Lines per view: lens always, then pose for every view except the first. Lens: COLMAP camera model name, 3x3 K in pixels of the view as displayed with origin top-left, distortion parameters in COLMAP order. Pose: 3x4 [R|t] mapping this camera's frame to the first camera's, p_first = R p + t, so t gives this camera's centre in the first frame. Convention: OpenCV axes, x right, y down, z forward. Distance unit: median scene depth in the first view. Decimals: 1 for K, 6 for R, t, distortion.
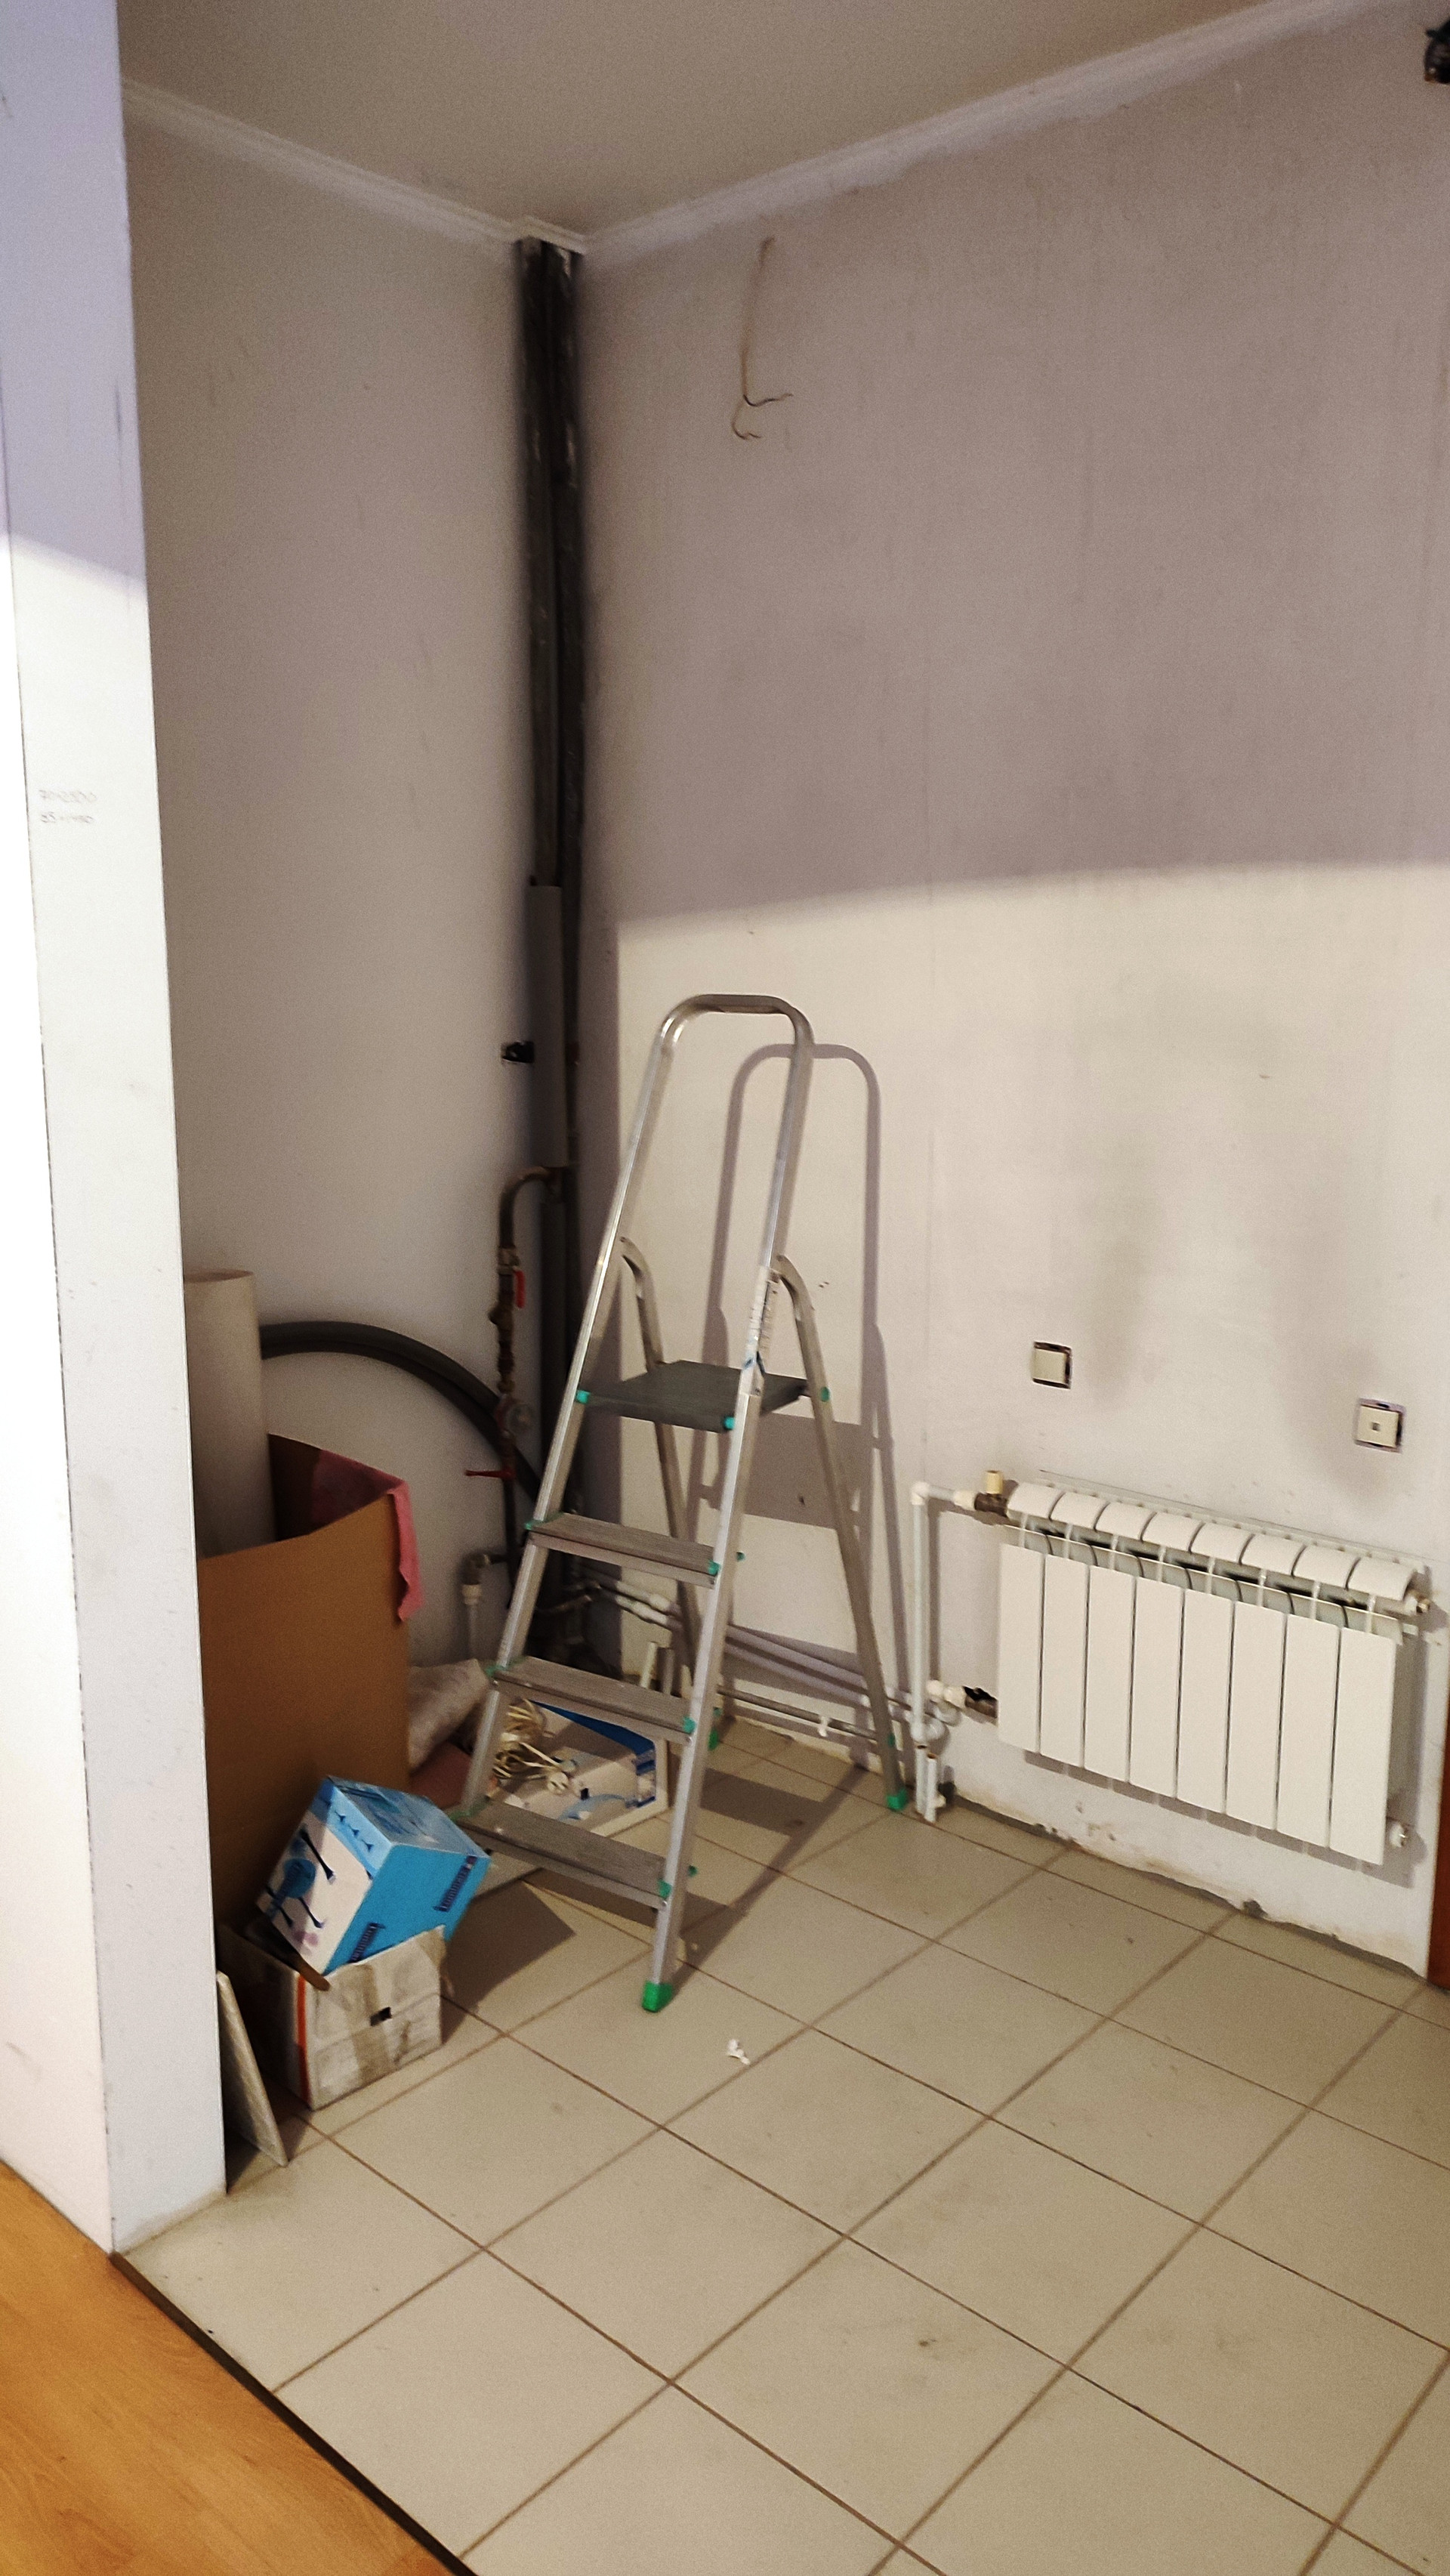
lens RADIAL K [[1835.6, 0, 731.3], [0, 1835.6, 1282.3], [0, 0, 1]] dist [0.018773, -0.021436]
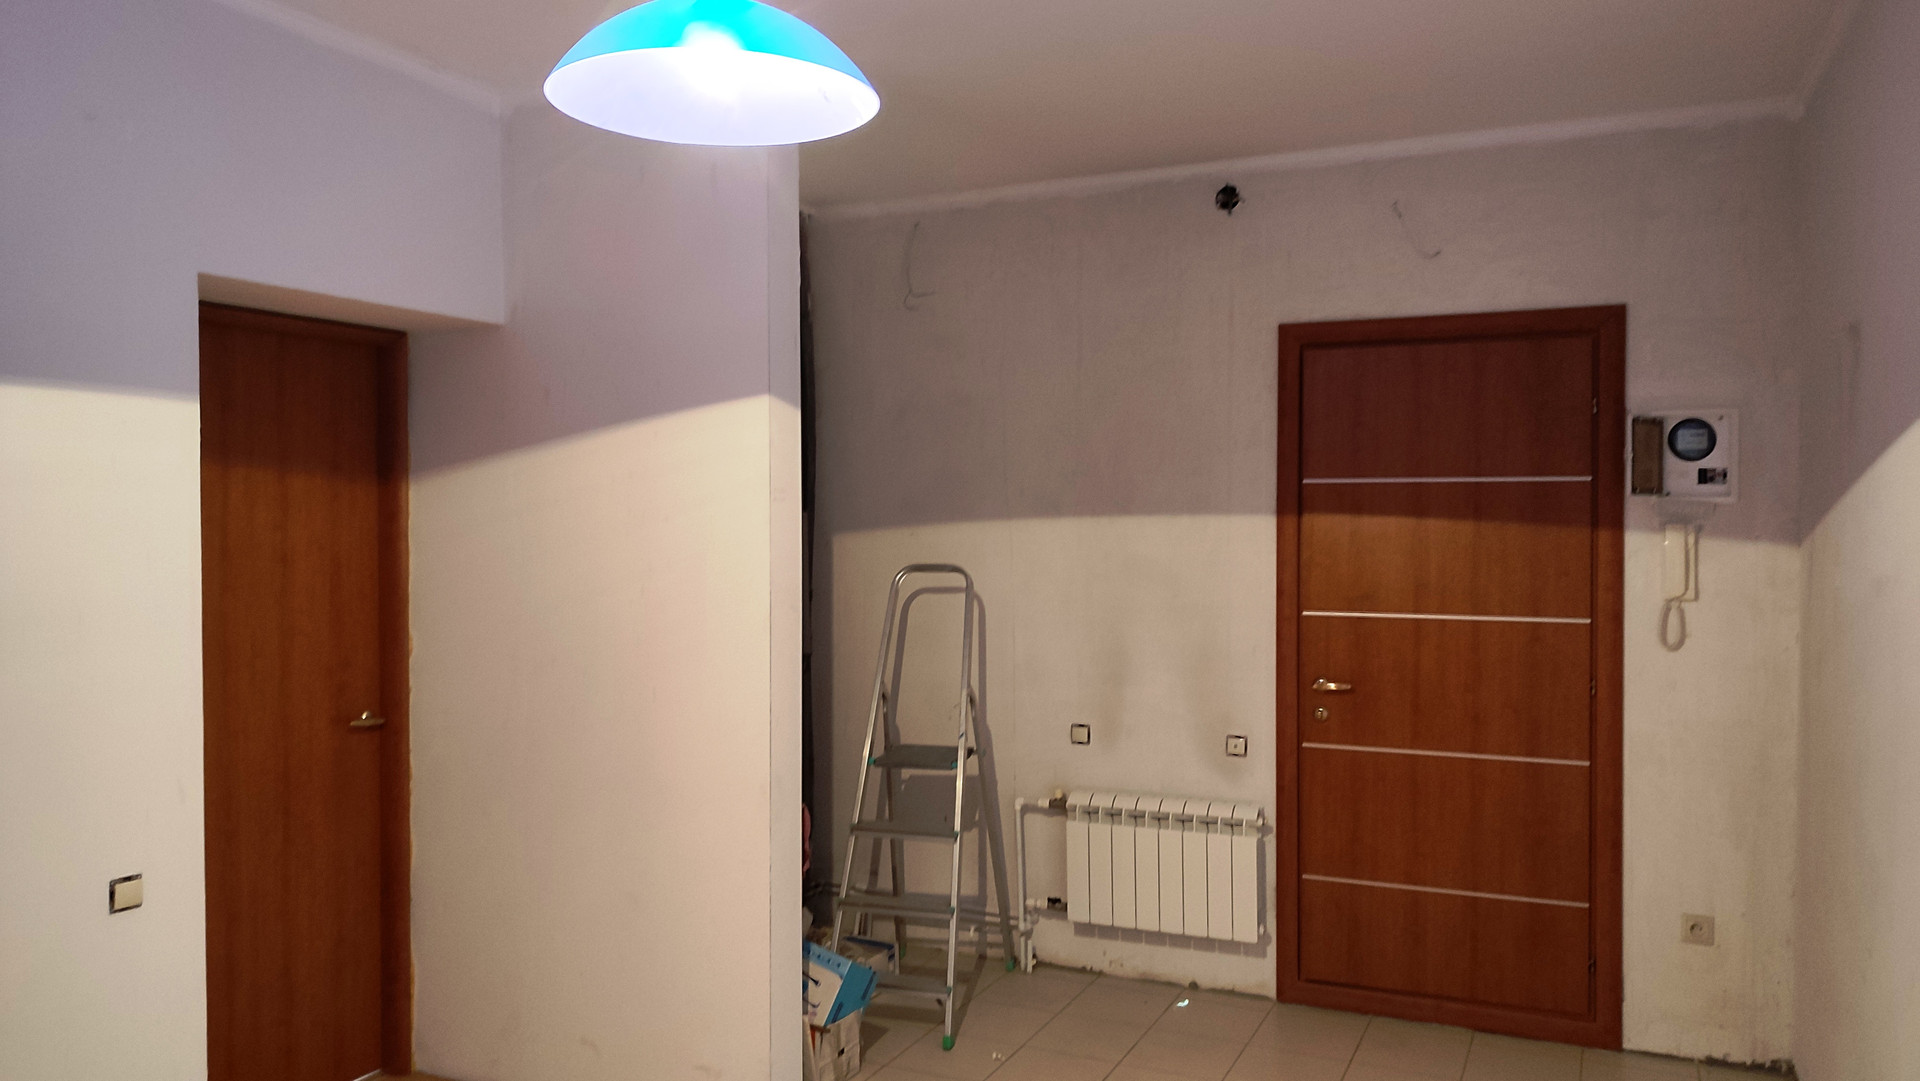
lens RADIAL K [[1368.3, 0, 954.1], [0, 1368.3, 539.7], [0, 0, 1]] dist [0.018773, -0.021436]
pose [[0.960014, -0.012931, 0.279652, -0.416020], [0.059841, 0.985323, -0.159867, 0.069273], [-0.273480, 0.170209, 0.946698, -0.508135]]
